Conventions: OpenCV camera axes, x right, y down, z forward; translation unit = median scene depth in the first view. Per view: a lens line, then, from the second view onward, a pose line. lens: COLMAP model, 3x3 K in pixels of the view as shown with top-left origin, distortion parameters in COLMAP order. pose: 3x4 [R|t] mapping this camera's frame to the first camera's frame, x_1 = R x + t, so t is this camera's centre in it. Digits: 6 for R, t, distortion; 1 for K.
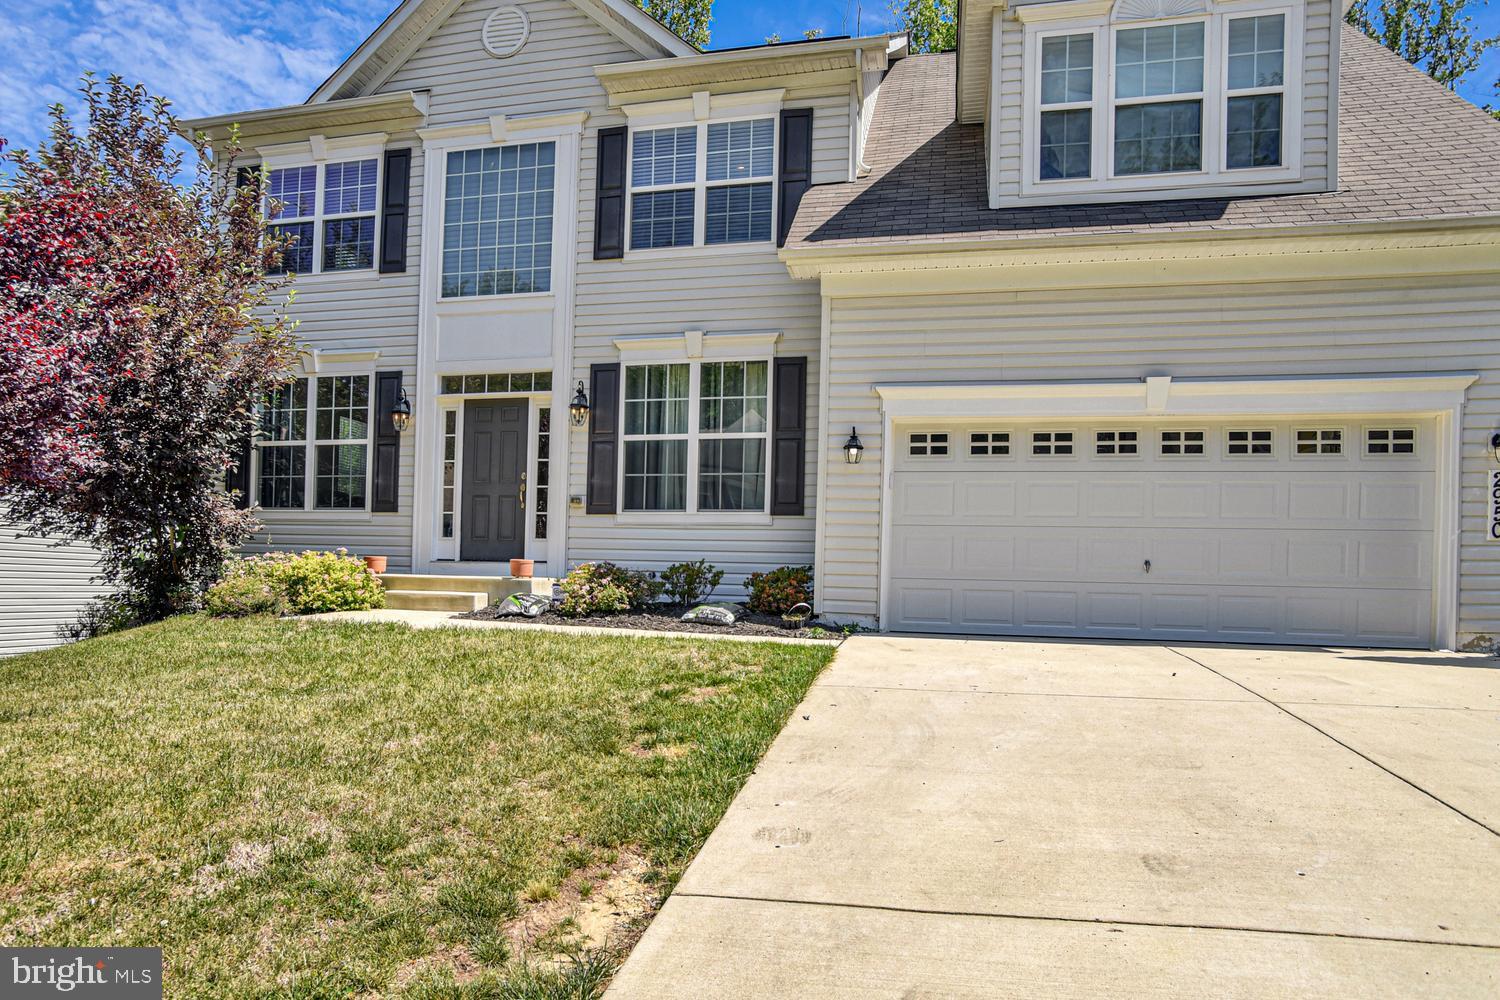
lens RADIAL K [[841.8, 0, 741.9], [0, 841.8, 496.8], [0, 0, 1]] dist [-0.052203, 0.022803]
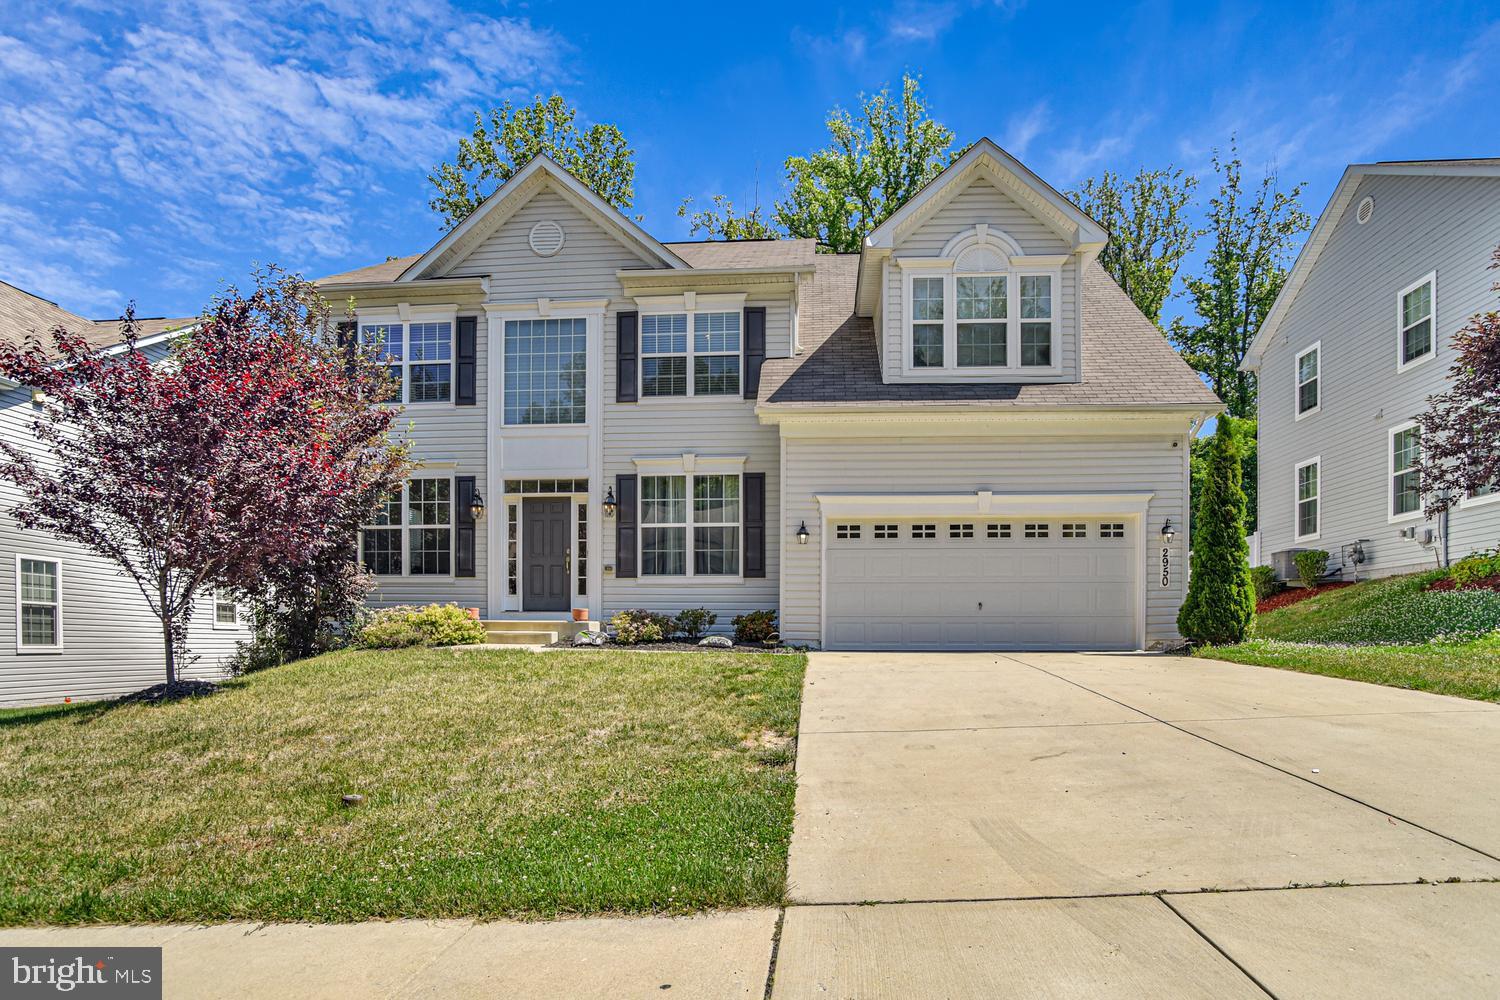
lens RADIAL K [[716.4, 0, 754.8], [0, 716.4, 528.4], [0, 0, 1]] dist [-0.073379, 0.000367]
pose [[0.988876, 0.001988, 0.148730, -0.129358], [0.005294, 0.998807, -0.048551, -0.003447], [-0.148649, 0.048798, 0.987685, -0.260249]]
